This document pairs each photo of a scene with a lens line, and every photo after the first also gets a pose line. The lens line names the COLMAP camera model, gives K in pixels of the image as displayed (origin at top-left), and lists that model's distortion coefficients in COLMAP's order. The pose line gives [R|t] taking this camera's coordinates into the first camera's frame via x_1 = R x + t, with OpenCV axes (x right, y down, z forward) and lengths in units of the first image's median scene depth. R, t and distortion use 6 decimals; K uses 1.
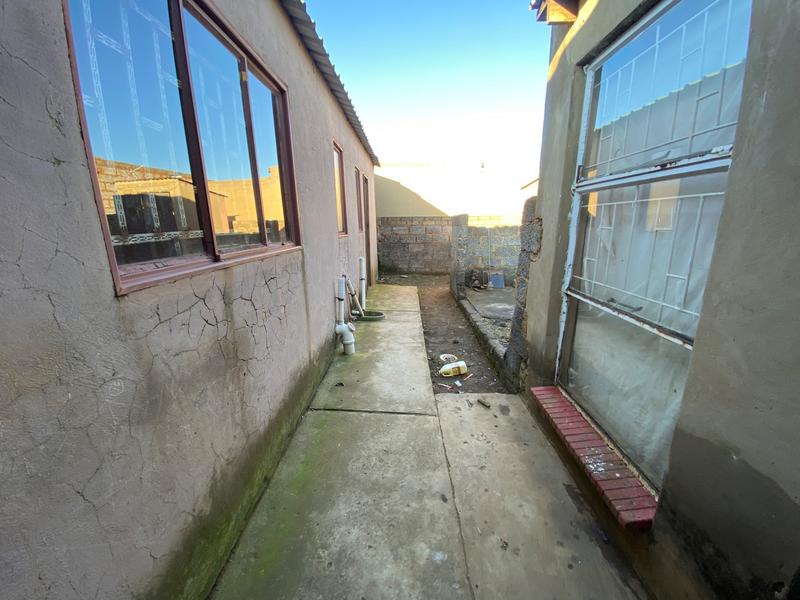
lens RADIAL K [[319.3, 0, 400.0], [0, 319.3, 300.0], [0, 0, 1]] dist [0.022616, -0.023301]
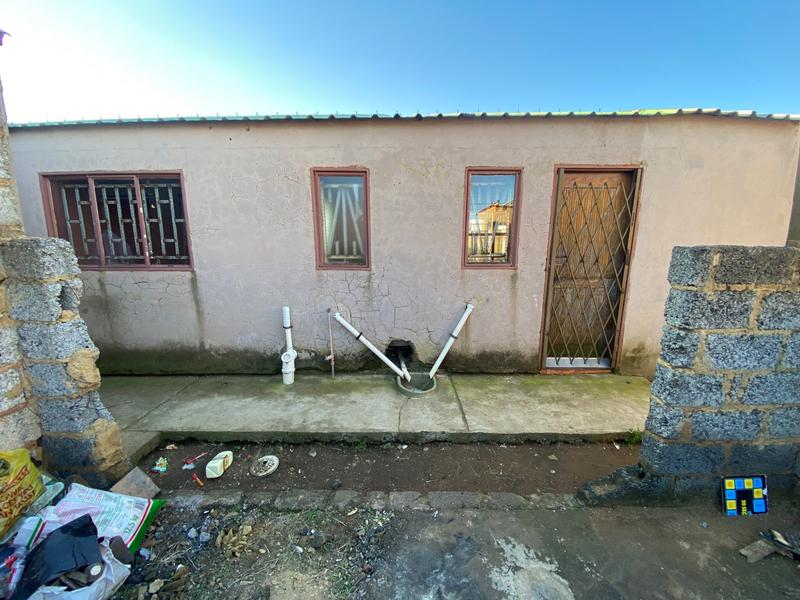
lens RADIAL K [[319.3, 0, 400.0], [0, 319.3, 300.0], [0, 0, 1]] dist [0.022616, -0.023301]
pose [[0.005824, 0.190833, -0.981605, 0.781426], [-0.232070, 0.955080, 0.184299, -0.346322], [0.972682, 0.226728, 0.049849, 1.238933]]
